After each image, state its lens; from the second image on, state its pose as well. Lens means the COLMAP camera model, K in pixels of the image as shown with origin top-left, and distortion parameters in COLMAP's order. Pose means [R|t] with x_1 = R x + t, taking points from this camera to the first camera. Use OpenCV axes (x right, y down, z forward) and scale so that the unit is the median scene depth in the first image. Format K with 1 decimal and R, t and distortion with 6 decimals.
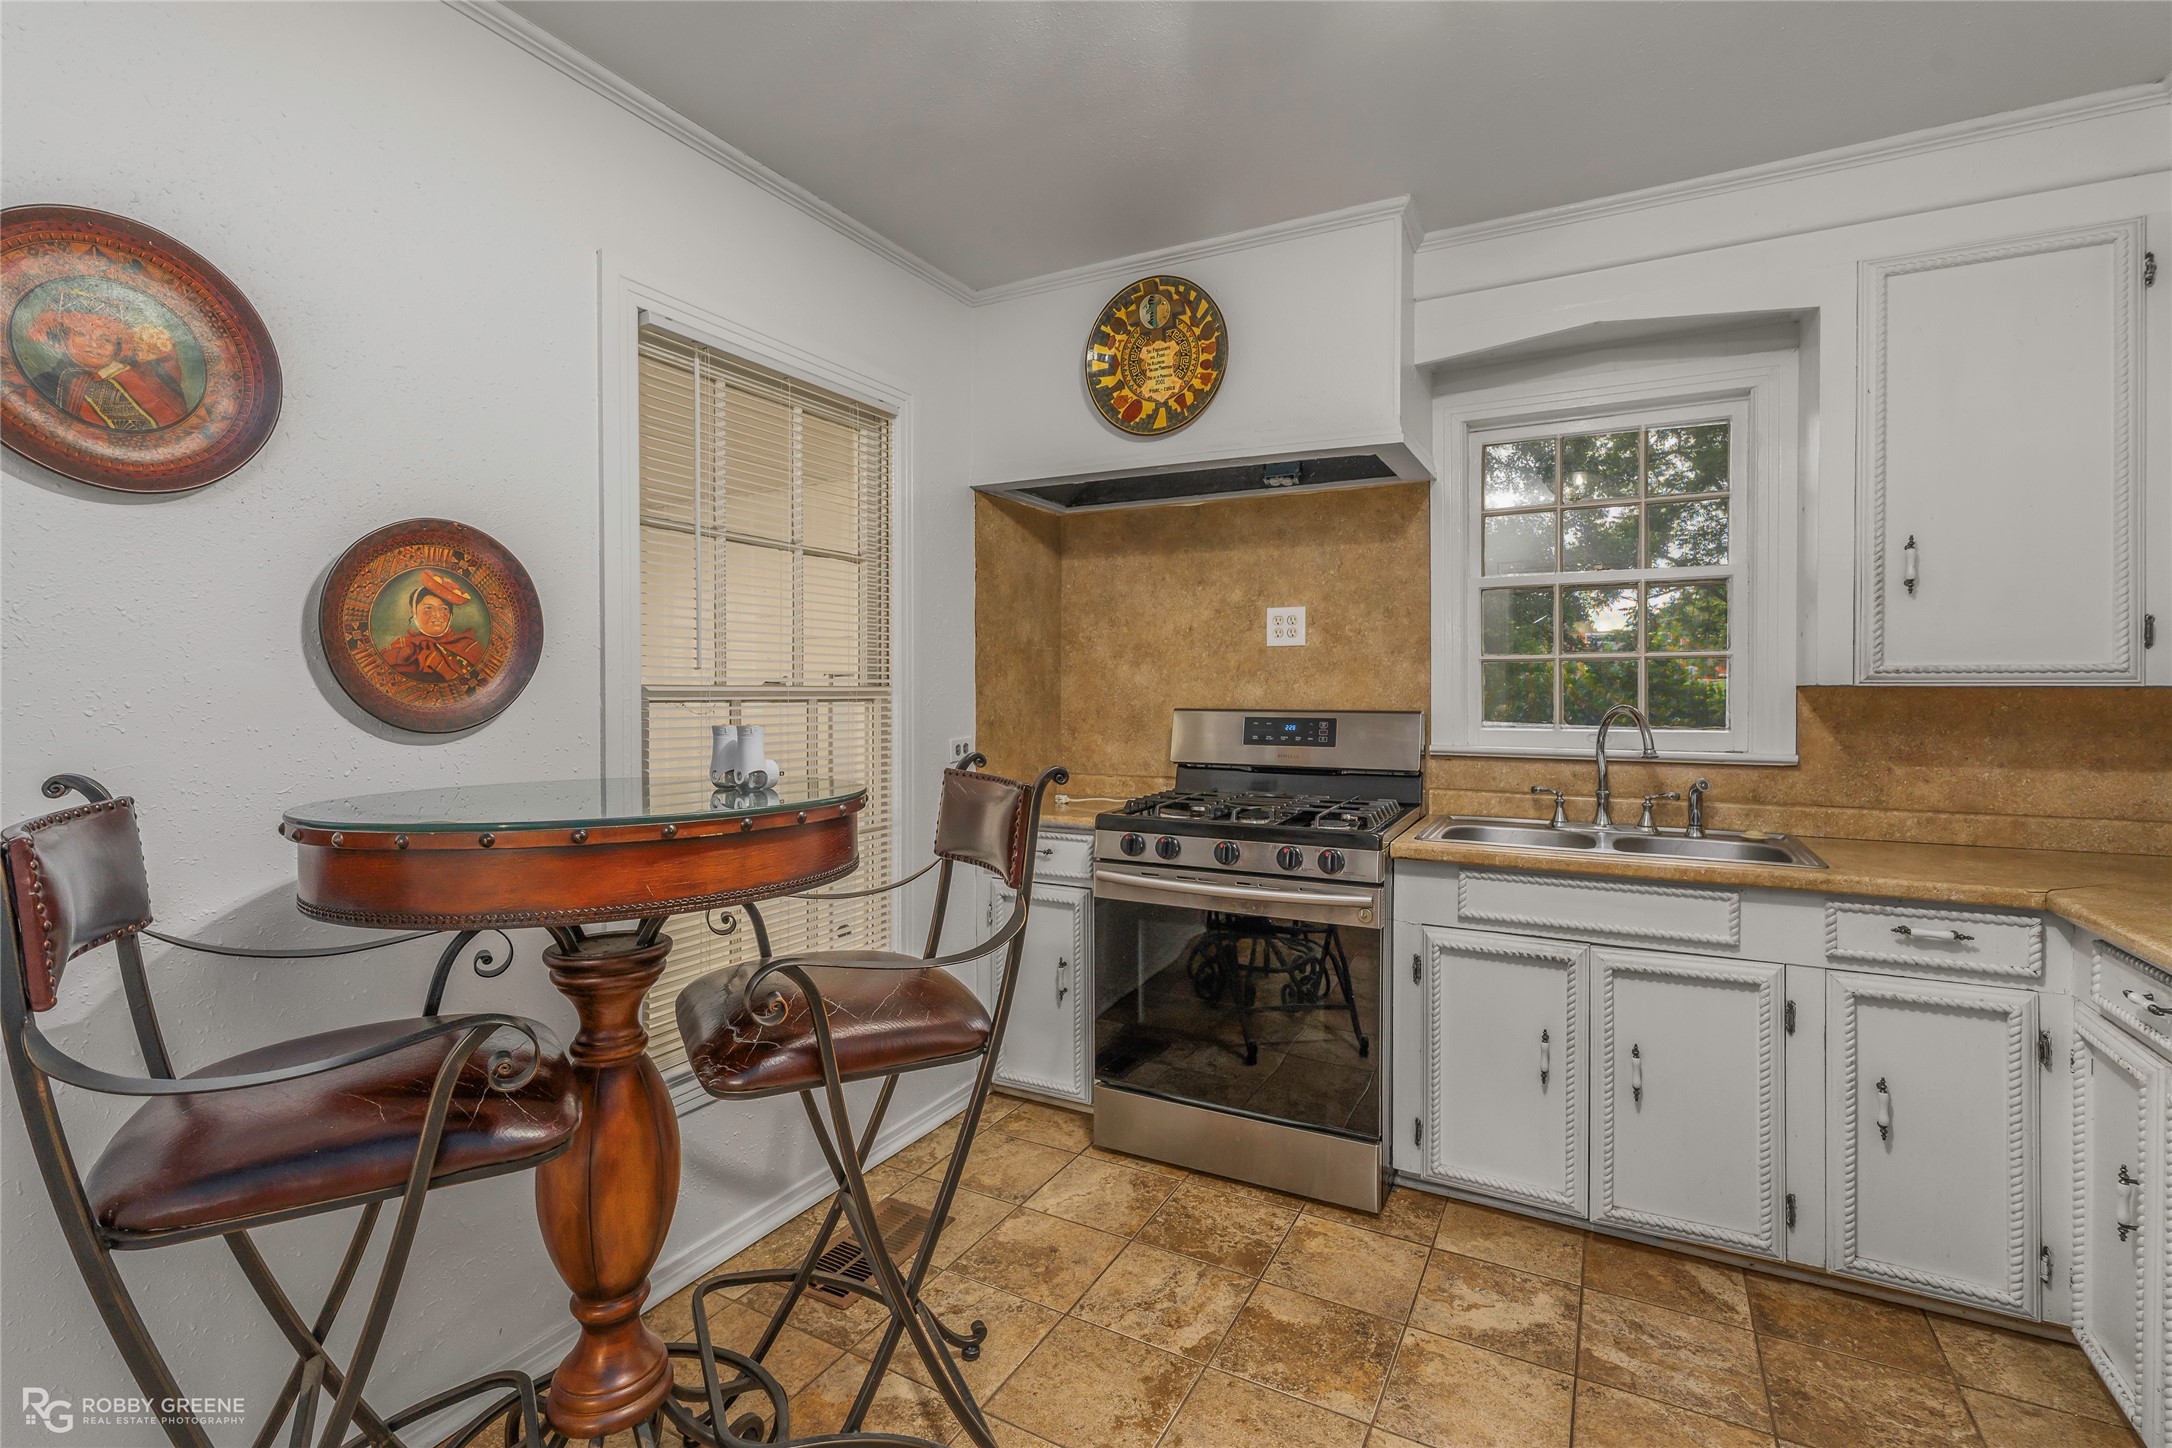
lens RADIAL K [[989.1, 0, 1071.0], [0, 989.1, 700.2], [0, 0, 1]] dist [-0.006880, 0.002126]
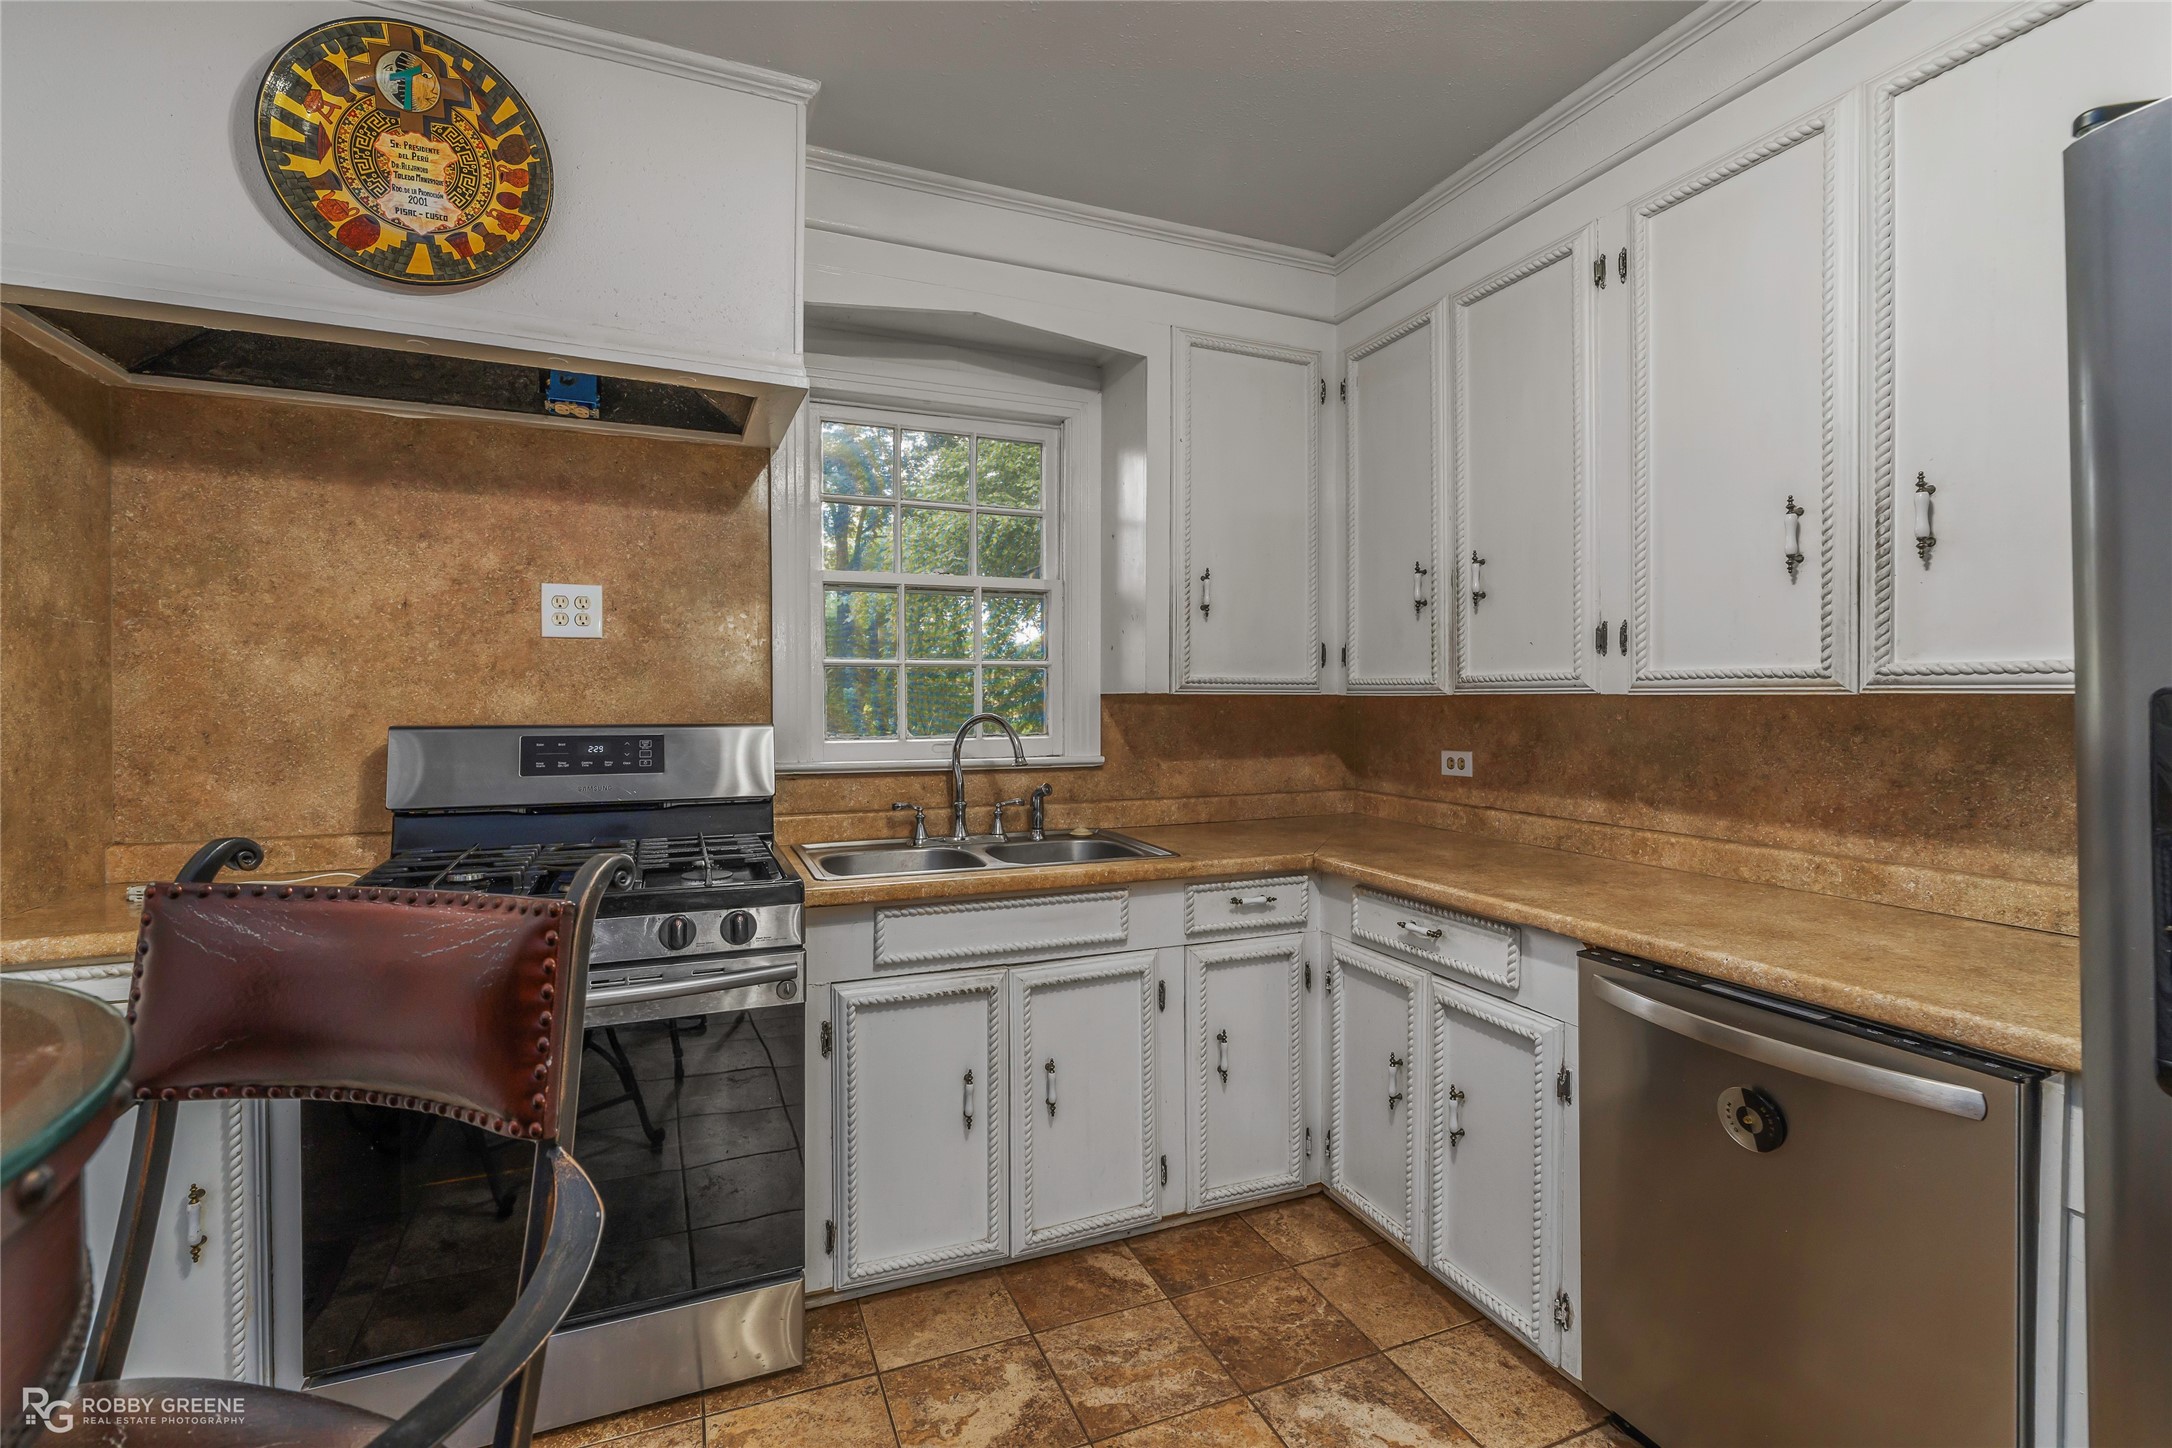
lens RADIAL K [[989.1, 0, 1088.5], [0, 989.1, 709.3], [0, 0, 1]] dist [-0.006880, 0.002126]
pose [[0.617108, -0.008870, 0.786829, -0.151519], [0.007962, 0.999956, 0.005028, -0.003086], [-0.786838, 0.003162, 0.617151, 0.313610]]
